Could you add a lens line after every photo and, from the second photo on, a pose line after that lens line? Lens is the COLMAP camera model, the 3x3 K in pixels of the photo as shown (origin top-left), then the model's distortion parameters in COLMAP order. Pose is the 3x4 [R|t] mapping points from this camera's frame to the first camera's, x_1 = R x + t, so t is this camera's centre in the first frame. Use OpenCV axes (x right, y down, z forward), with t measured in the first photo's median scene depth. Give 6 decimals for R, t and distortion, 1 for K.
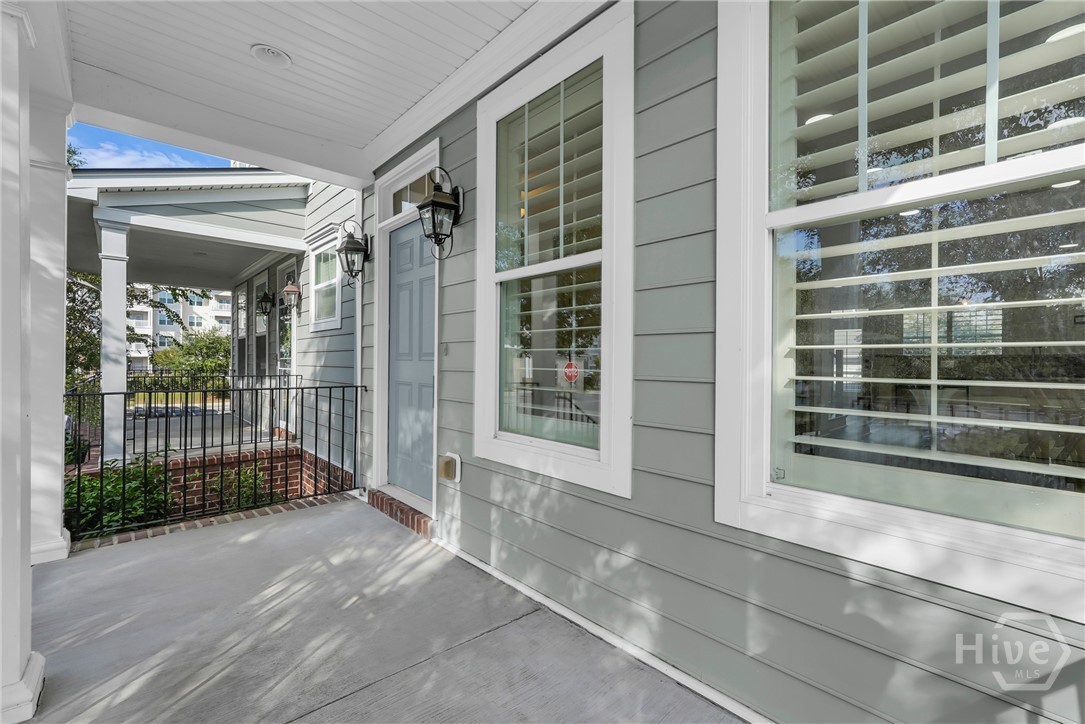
lens RADIAL K [[469.8, 0, 552.3], [0, 469.8, 360.7], [0, 0, 1]] dist [-0.003726, 0.003275]
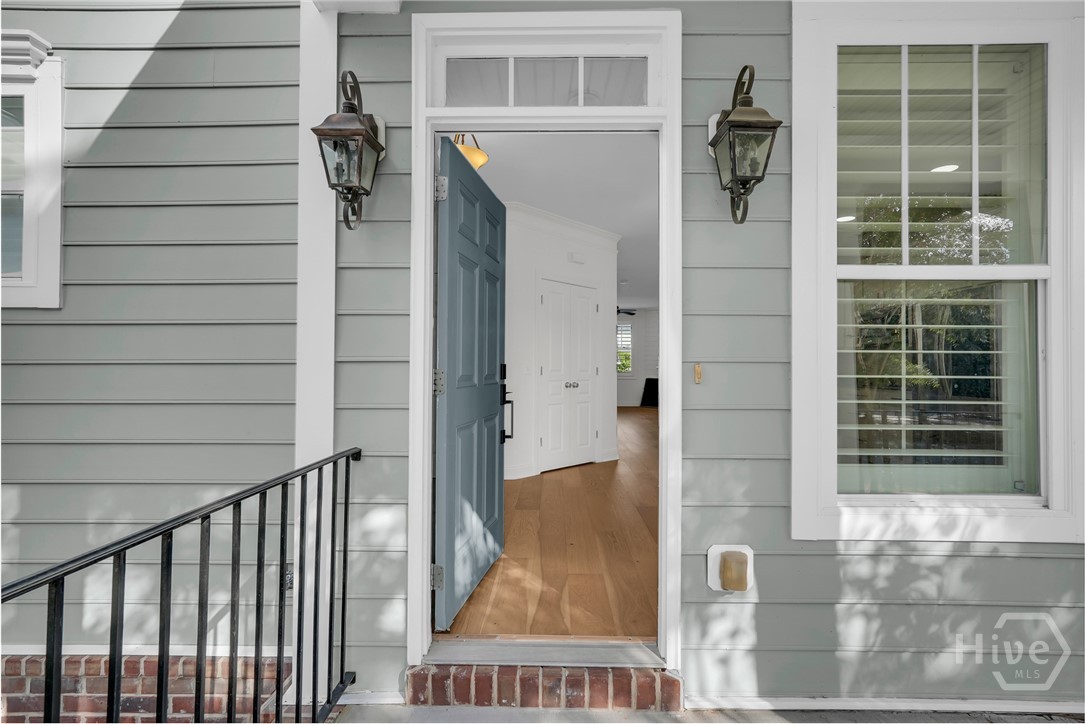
lens RADIAL K [[469.8, 0, 541.3], [0, 469.8, 360.8], [0, 0, 1]] dist [-0.003726, 0.003275]
pose [[0.691582, 0.001127, 0.722298, -0.917092], [0.001307, 0.999995, -0.002812, -0.044808], [-0.722297, 0.002889, 0.691577, 0.841699]]
